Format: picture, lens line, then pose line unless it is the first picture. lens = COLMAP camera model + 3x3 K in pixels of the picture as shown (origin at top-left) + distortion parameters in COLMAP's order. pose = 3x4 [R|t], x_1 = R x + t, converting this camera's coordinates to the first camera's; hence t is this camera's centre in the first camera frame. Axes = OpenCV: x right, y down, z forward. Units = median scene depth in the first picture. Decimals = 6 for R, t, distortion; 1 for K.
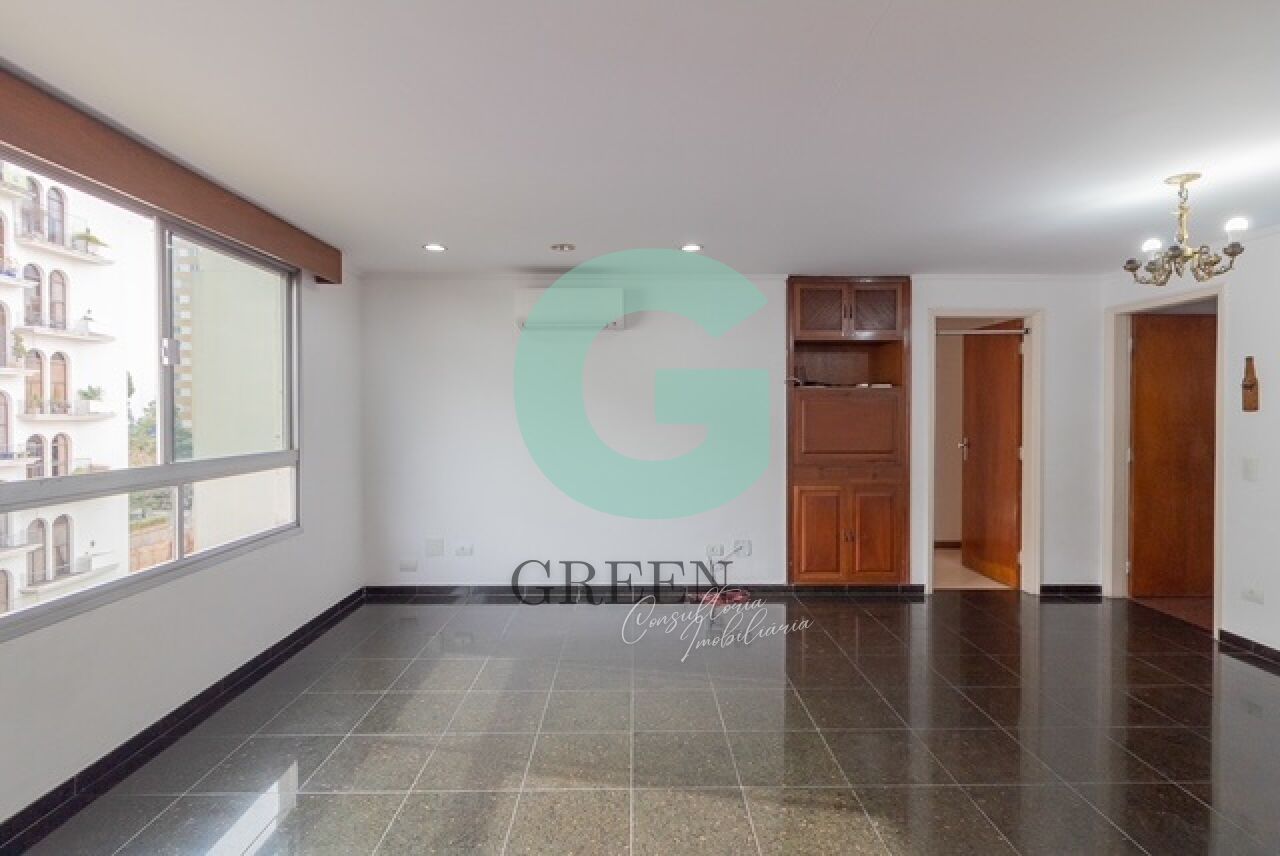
lens RADIAL K [[623.3, 0, 644.2], [0, 623.3, 421.4], [0, 0, 1]] dist [0.001131, 0.000109]
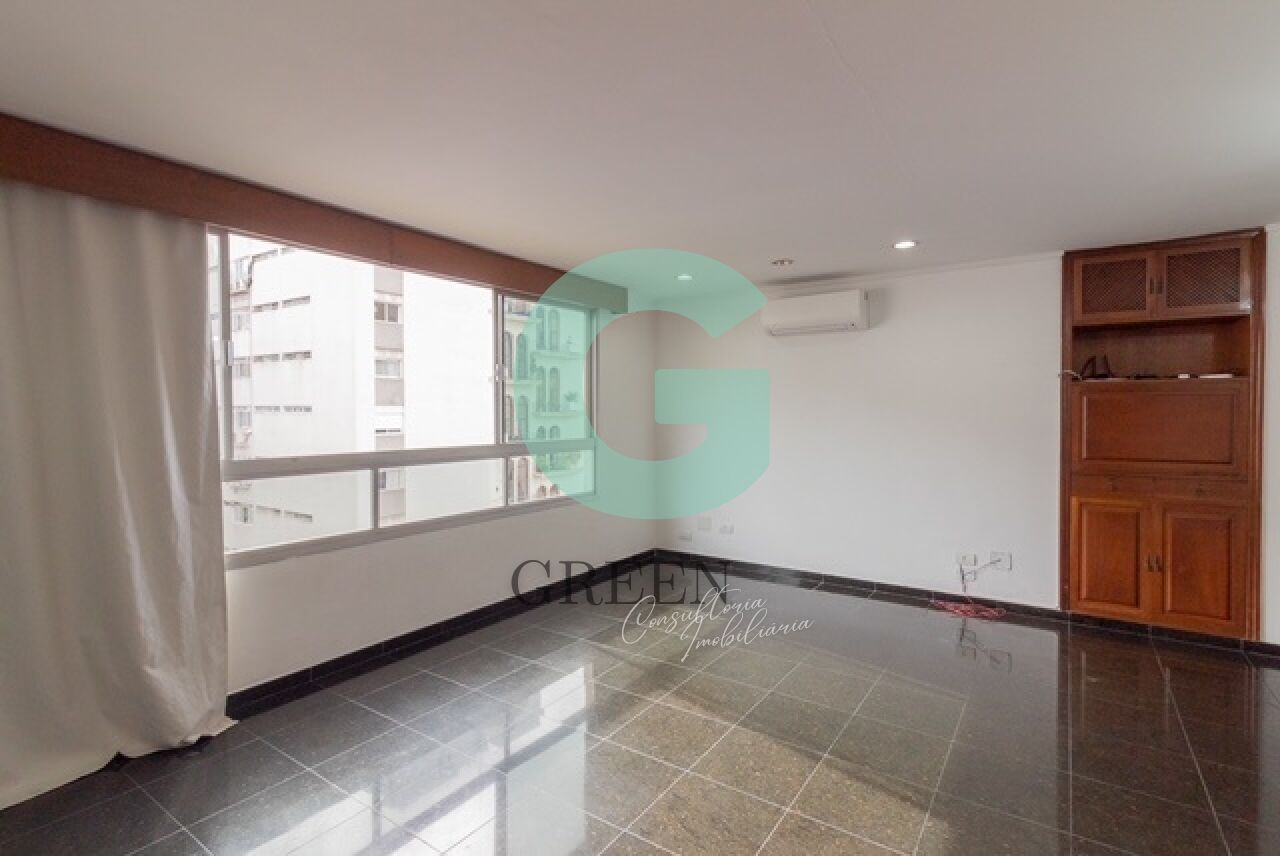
lens RADIAL K [[617.1, 0, 642.3], [0, 617.1, 421.6], [0, 0, 1]] dist [0.003130, 0.000196]
pose [[0.810899, 0.009827, -0.585104, 0.258387], [-0.007630, 0.999952, 0.006219, -0.000335], [0.585137, -0.000578, 0.810934, -0.031557]]
